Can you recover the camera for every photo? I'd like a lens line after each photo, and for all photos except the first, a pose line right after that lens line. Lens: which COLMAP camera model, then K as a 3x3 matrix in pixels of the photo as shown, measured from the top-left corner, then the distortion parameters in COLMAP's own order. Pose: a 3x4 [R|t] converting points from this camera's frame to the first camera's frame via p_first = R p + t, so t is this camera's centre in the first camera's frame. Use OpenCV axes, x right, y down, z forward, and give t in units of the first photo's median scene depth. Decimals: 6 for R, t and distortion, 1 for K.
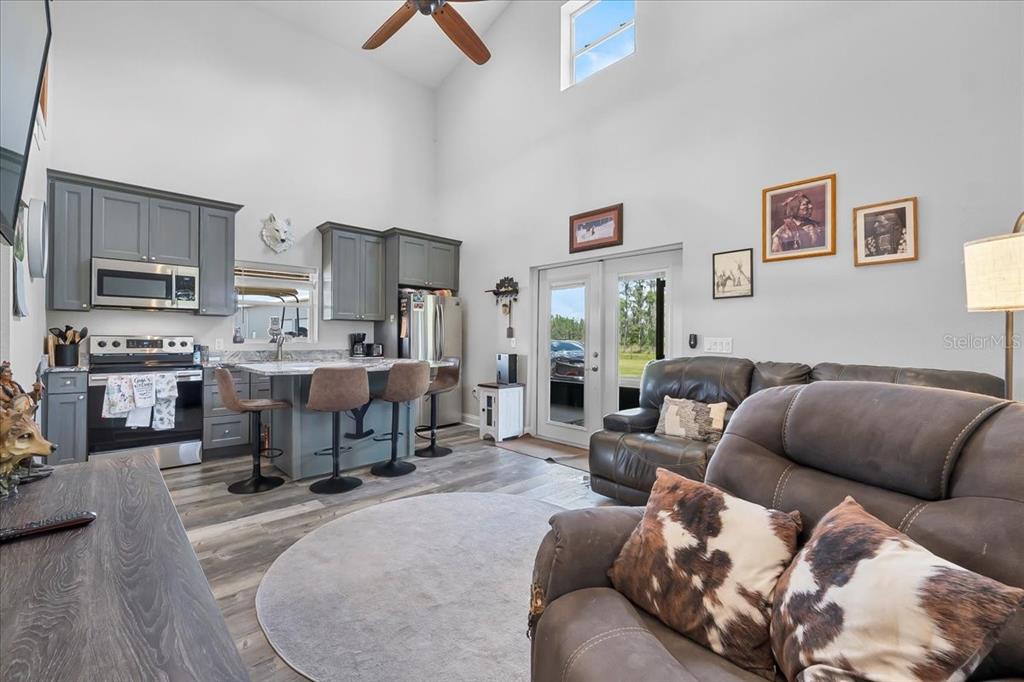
lens RADIAL K [[433.0, 0, 512.1], [0, 433.0, 336.4], [0, 0, 1]] dist [-0.002493, 0.000267]
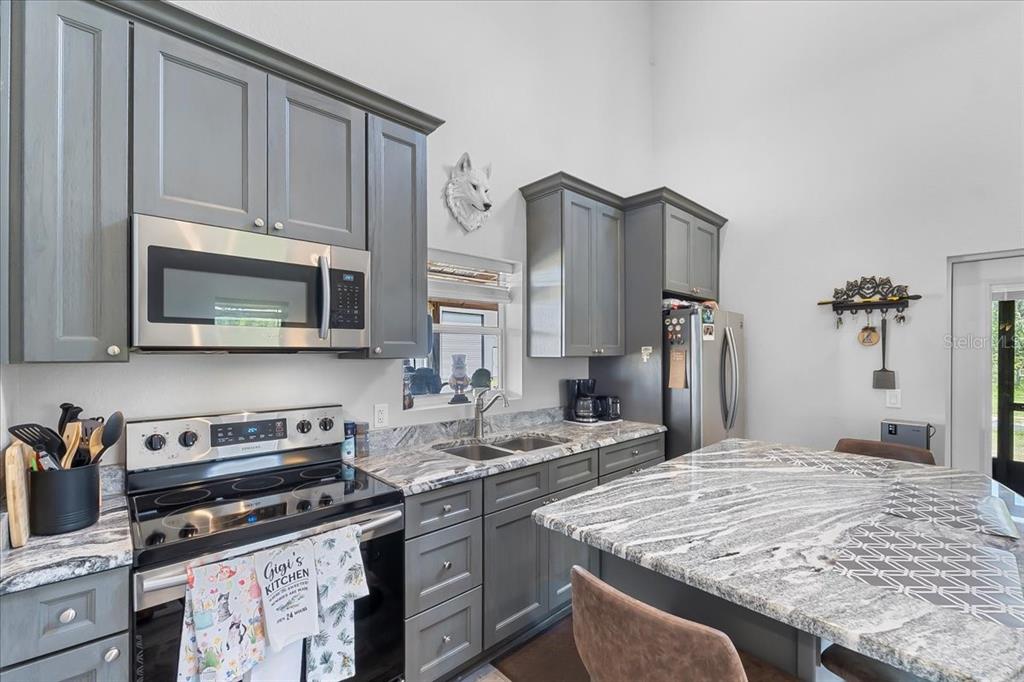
lens RADIAL K [[433.0, 0, 511.9], [0, 433.0, 350.6], [0, 0, 1]] dist [-0.002493, 0.000267]
pose [[0.999957, -0.004528, -0.008091, -0.603614], [0.004569, 0.999977, 0.004974, -0.064597], [0.008068, -0.005011, 0.999955, 0.592772]]
